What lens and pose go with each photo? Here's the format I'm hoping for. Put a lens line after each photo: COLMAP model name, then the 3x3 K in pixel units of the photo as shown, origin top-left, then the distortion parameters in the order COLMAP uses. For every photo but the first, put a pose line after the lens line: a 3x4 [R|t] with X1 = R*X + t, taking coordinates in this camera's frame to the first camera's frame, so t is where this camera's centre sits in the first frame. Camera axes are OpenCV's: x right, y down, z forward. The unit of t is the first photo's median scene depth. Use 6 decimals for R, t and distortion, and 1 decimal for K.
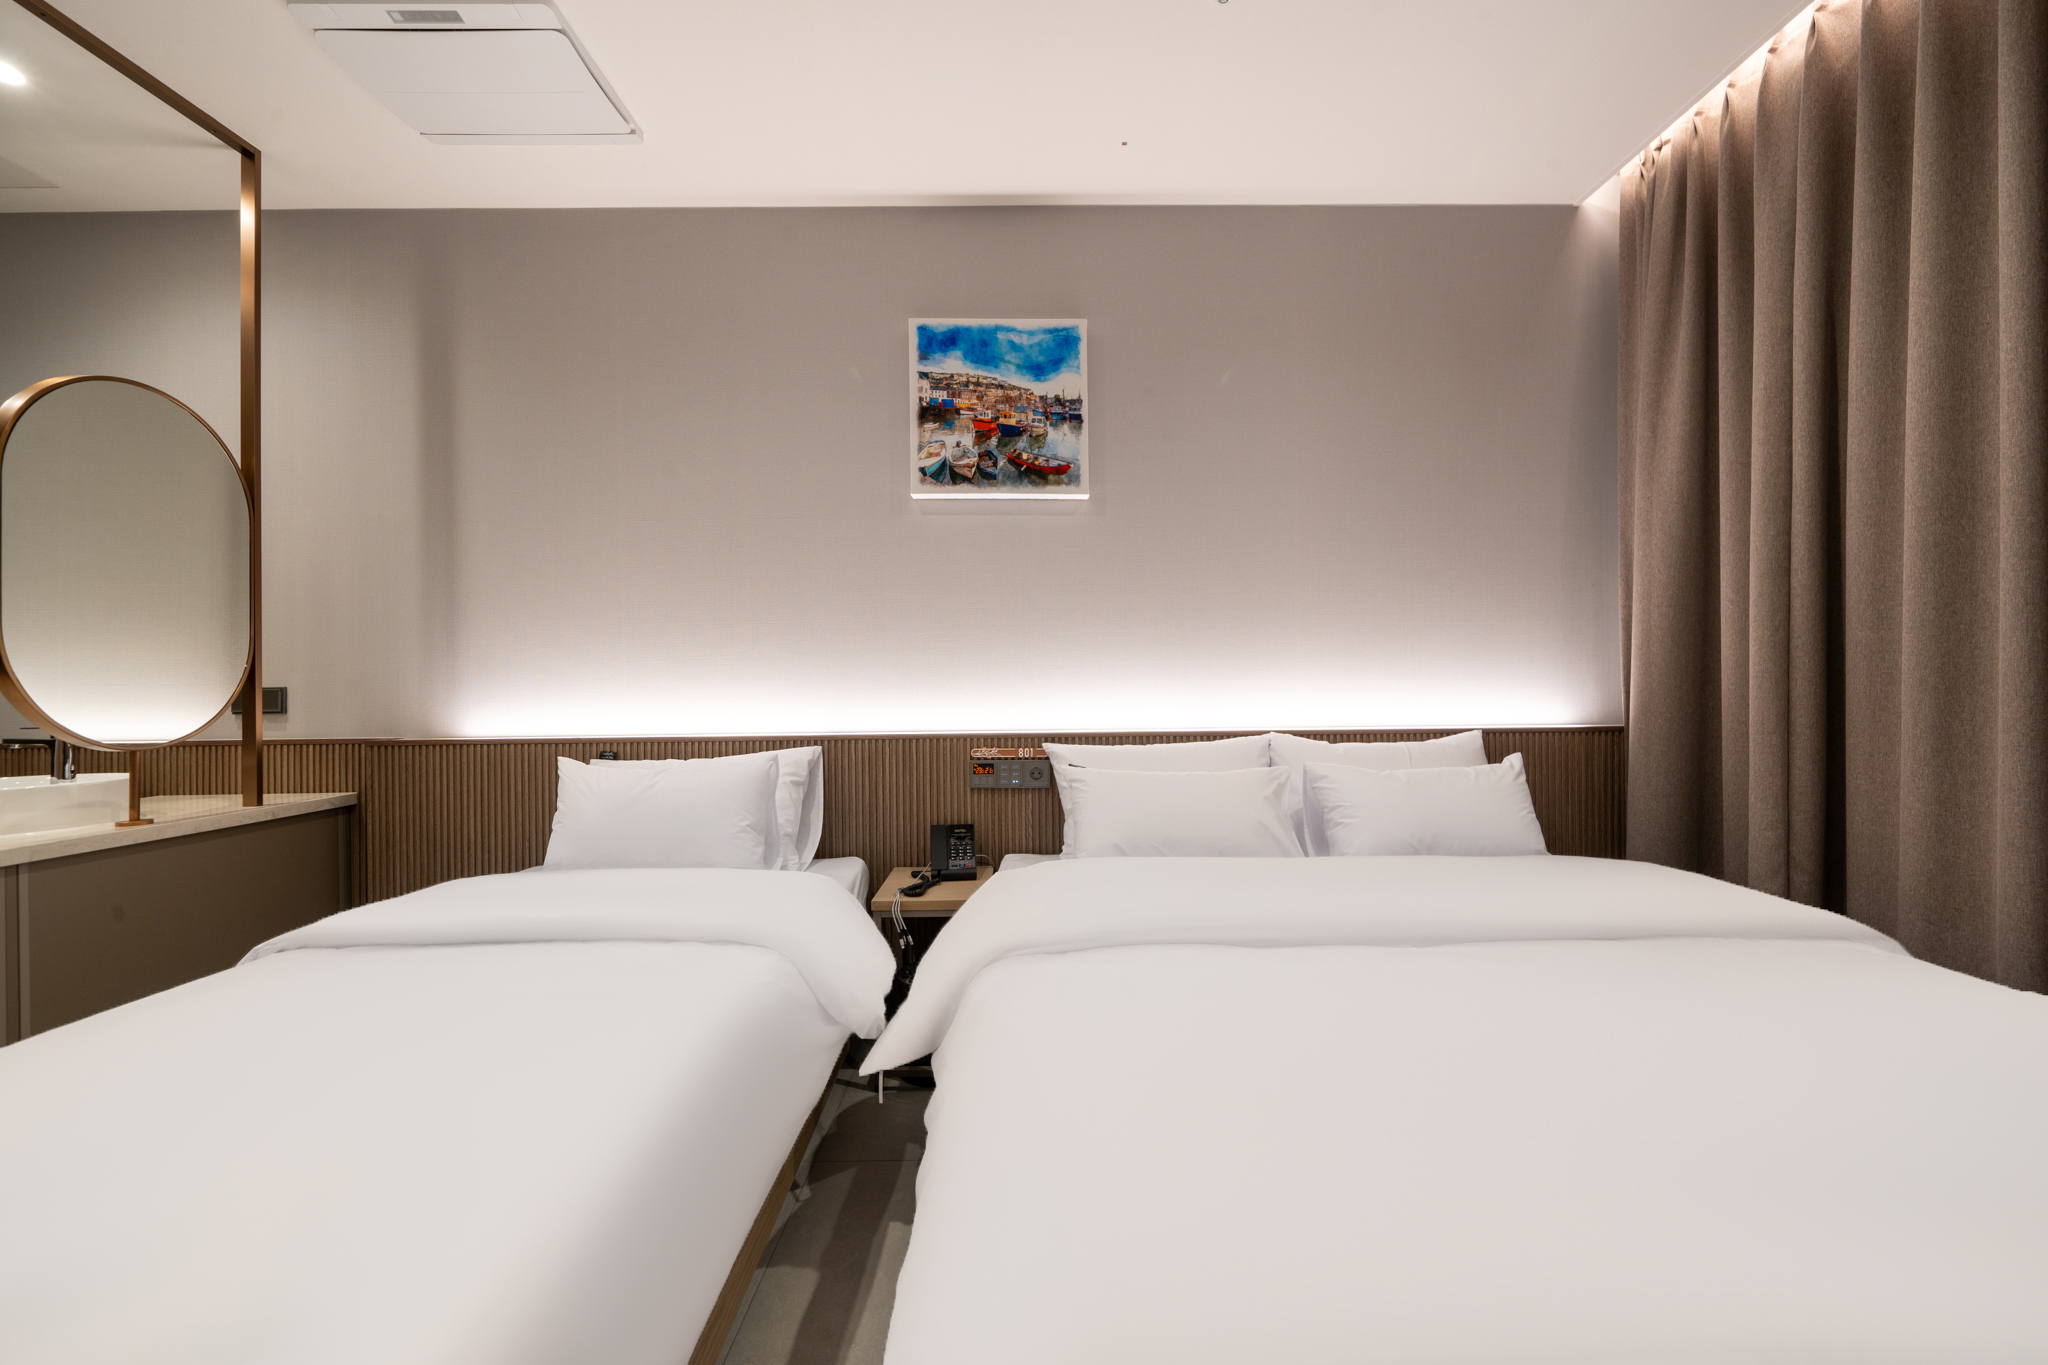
lens RADIAL K [[858.0, 0, 1024.0], [0, 858.0, 682.5], [0, 0, 1]] dist [-0.009339, -0.000207]
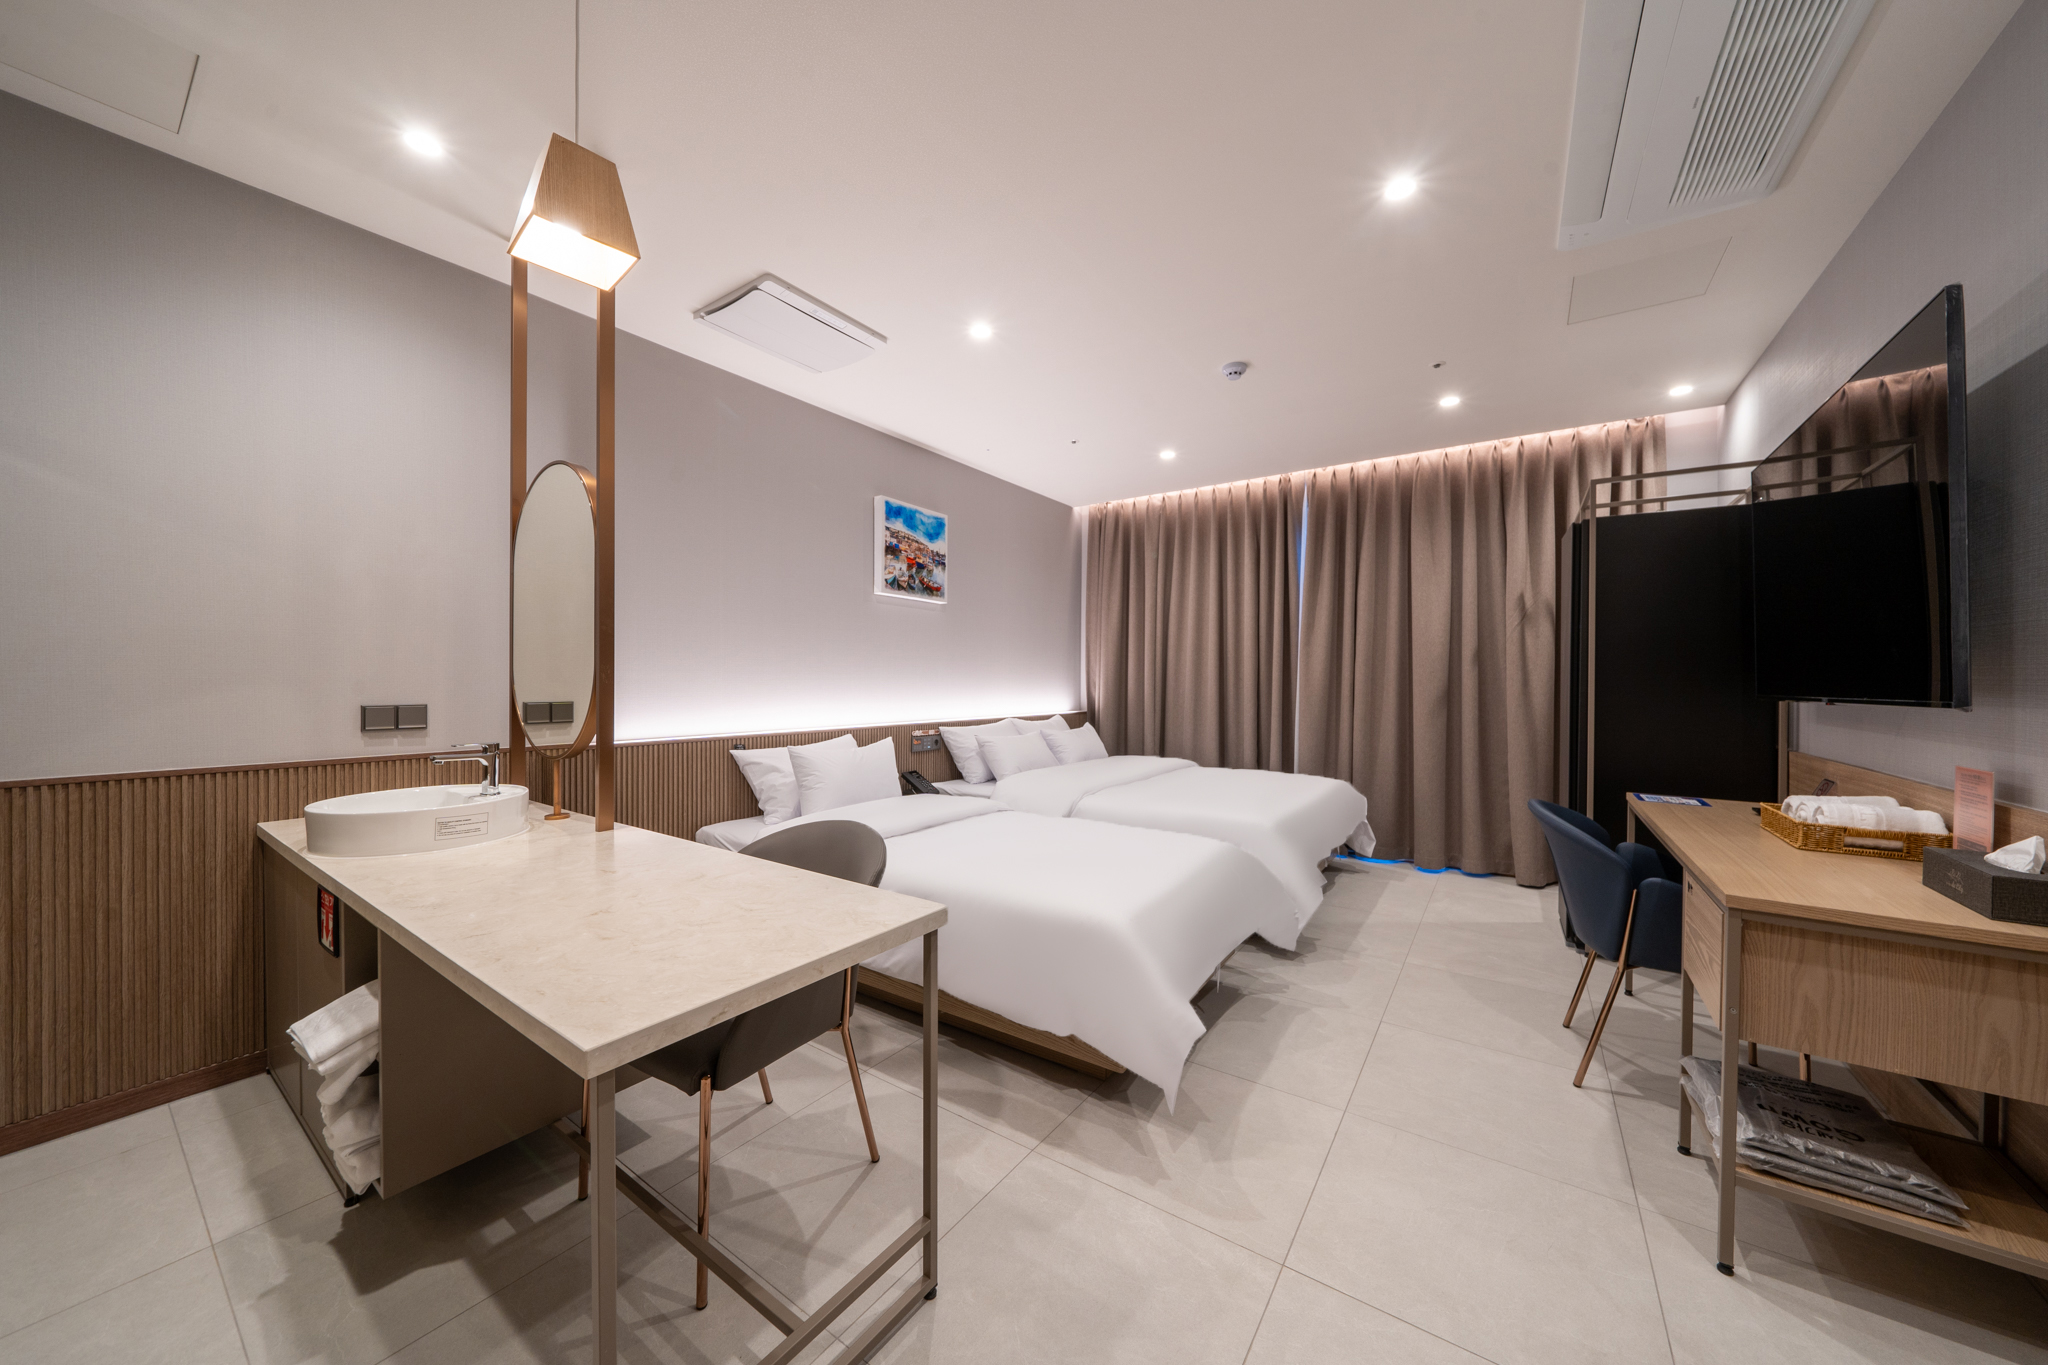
lens RADIAL K [[699.1, 0, 1035.4], [0, 699.1, 682.7], [0, 0, 1]] dist [-0.003316, -0.000254]
pose [[0.577807, 0.011307, 0.816095, -1.144618], [-0.010273, 0.999926, -0.006581, -0.023637], [-0.816109, -0.004581, 0.577880, -0.118328]]
